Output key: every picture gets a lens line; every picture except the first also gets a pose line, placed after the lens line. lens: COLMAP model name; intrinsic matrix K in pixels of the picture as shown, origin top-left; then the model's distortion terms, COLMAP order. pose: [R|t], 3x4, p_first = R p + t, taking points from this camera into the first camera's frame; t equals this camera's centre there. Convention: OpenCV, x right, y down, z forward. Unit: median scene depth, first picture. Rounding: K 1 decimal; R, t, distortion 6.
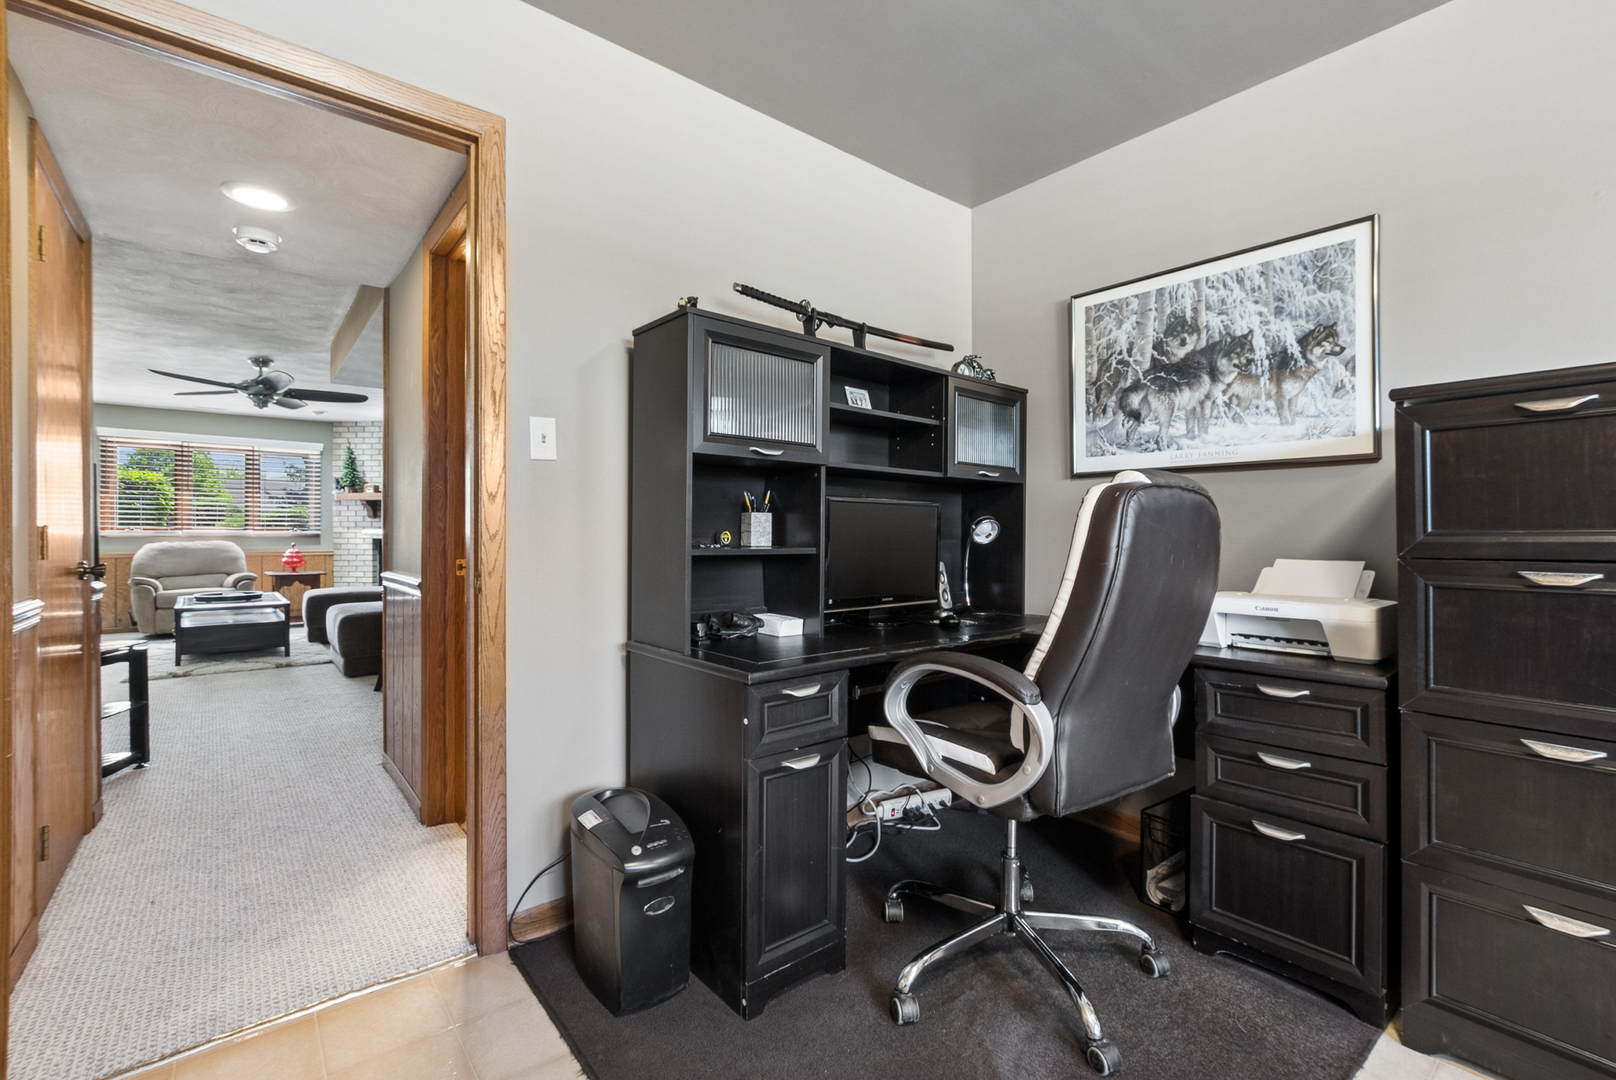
lens RADIAL K [[705.3, 0, 822.6], [0, 705.3, 536.1], [0, 0, 1]] dist [-0.008590, 0.000831]
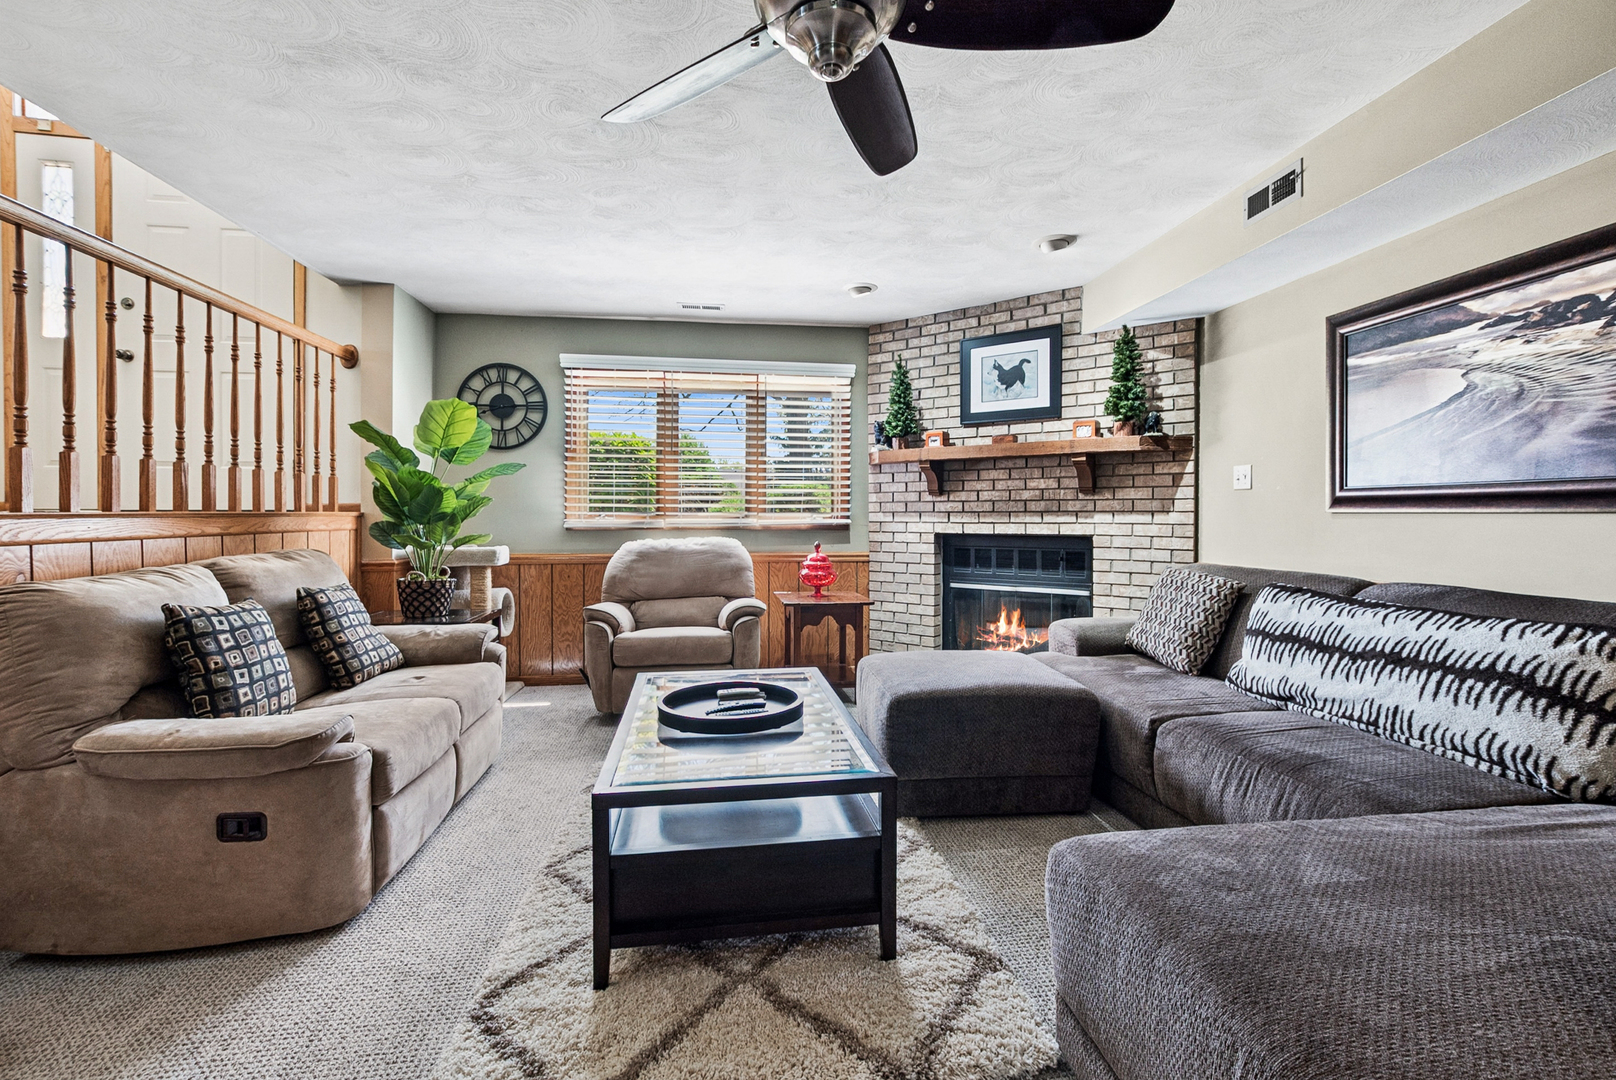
lens RADIAL K [[705.3, 0, 822.6], [0, 705.3, 536.1], [0, 0, 1]] dist [-0.008590, 0.000831]
pose [[0.846519, 0.016137, -0.532113, -0.429357], [-0.002101, 0.999634, 0.026972, -0.008997], [0.532354, -0.021714, 0.846243, 0.502428]]
